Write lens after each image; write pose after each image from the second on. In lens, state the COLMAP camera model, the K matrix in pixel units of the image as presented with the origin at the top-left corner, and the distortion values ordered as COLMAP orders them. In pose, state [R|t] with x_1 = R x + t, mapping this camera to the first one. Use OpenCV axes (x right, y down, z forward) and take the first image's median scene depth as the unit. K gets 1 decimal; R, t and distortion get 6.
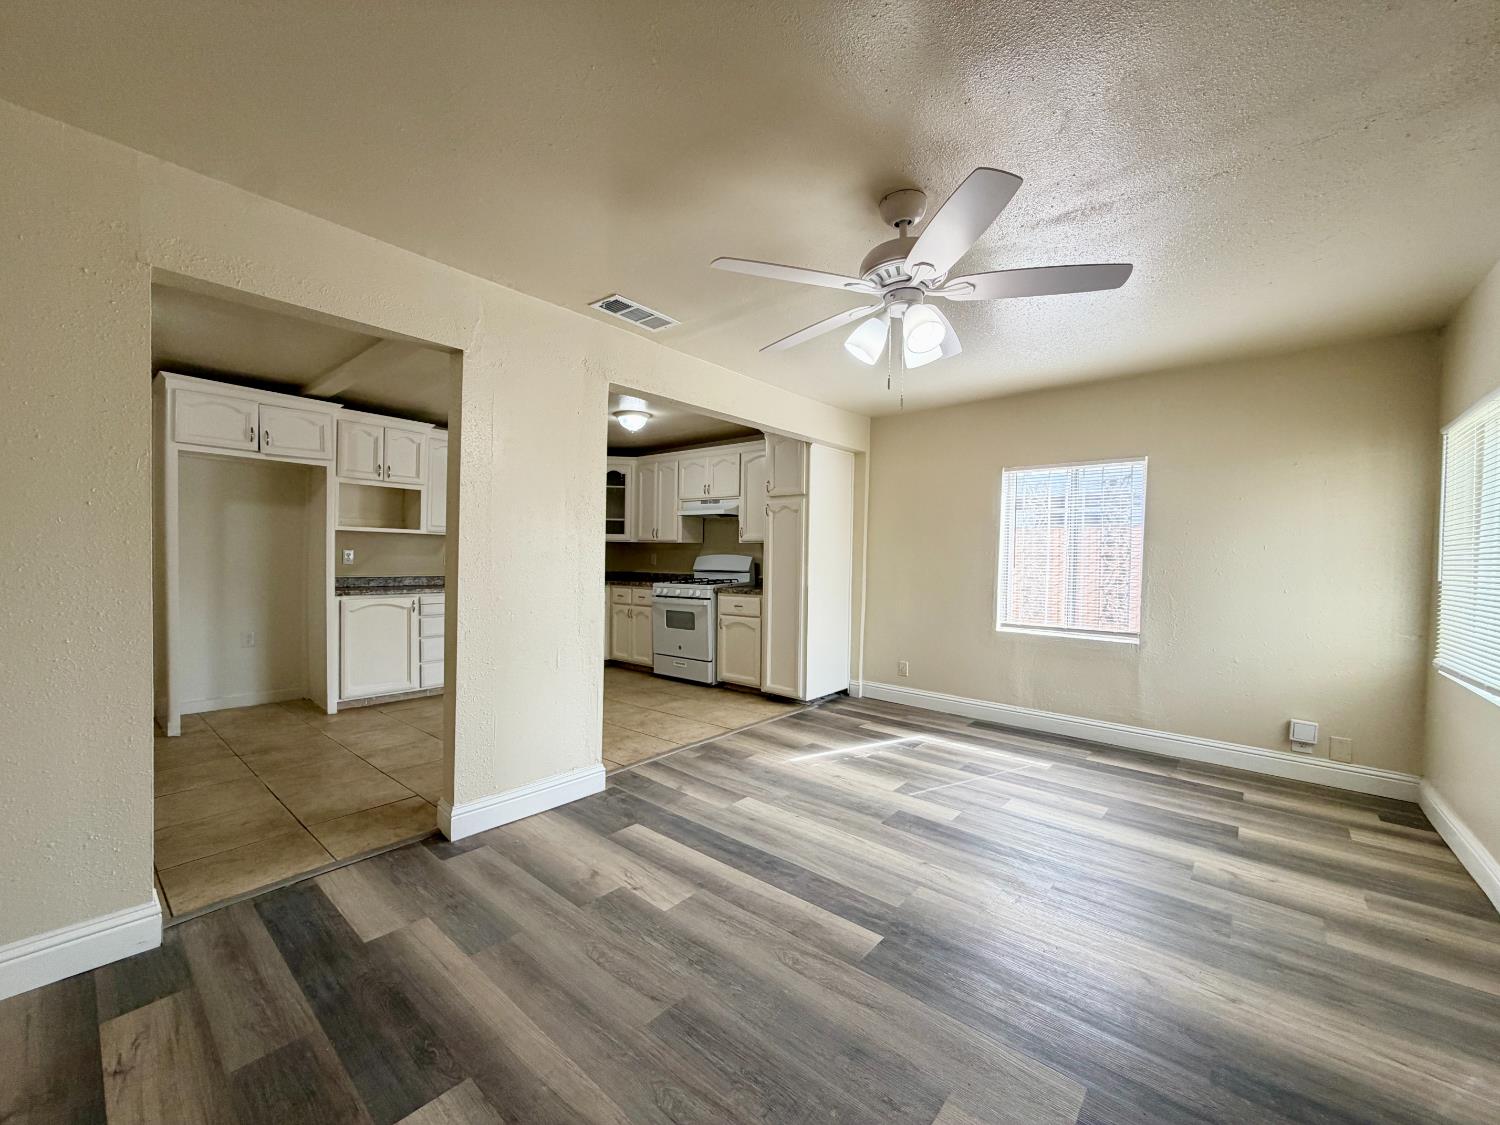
lens RADIAL K [[596.0, 0, 747.6], [0, 596.0, 564.4], [0, 0, 1]] dist [-0.000902, 0.000040]
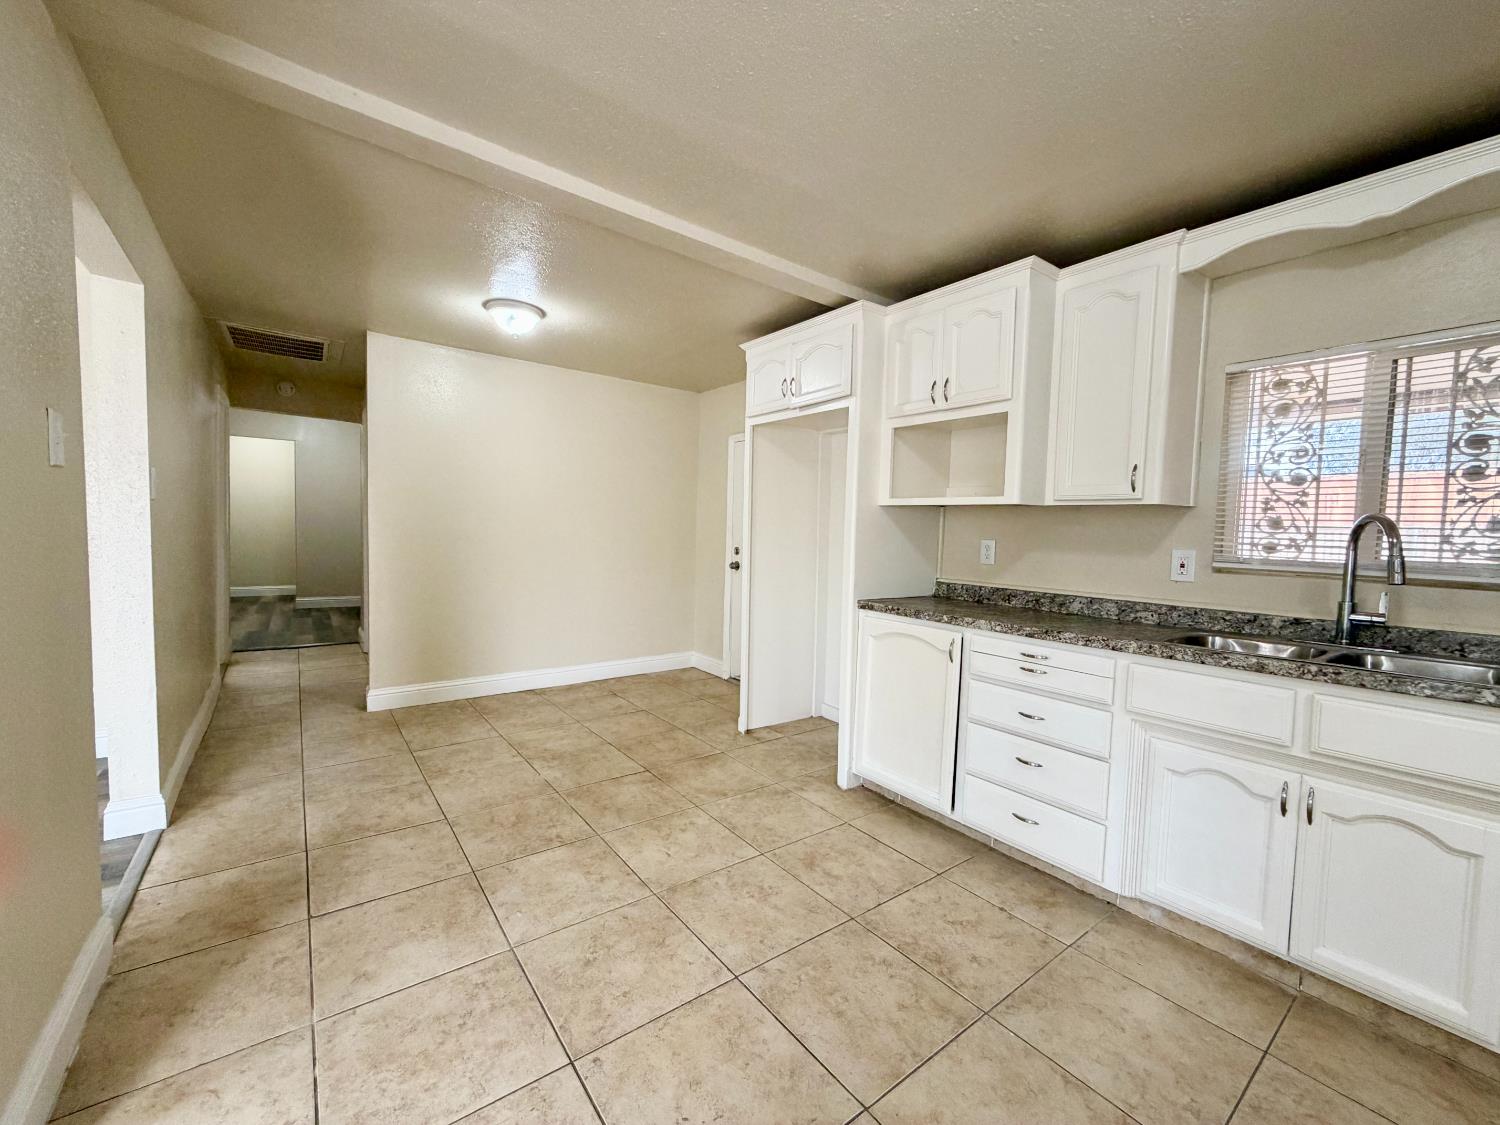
lens RADIAL K [[601.8, 0, 750.0], [0, 601.8, 562.5], [0, 0, 1]] dist [0.002994, 0.000229]
pose [[-0.219249, 0.028777, -0.975244, -0.038047], [-0.049439, 0.997953, 0.040561, -0.016872], [0.974416, 0.057108, -0.217377, 1.046270]]
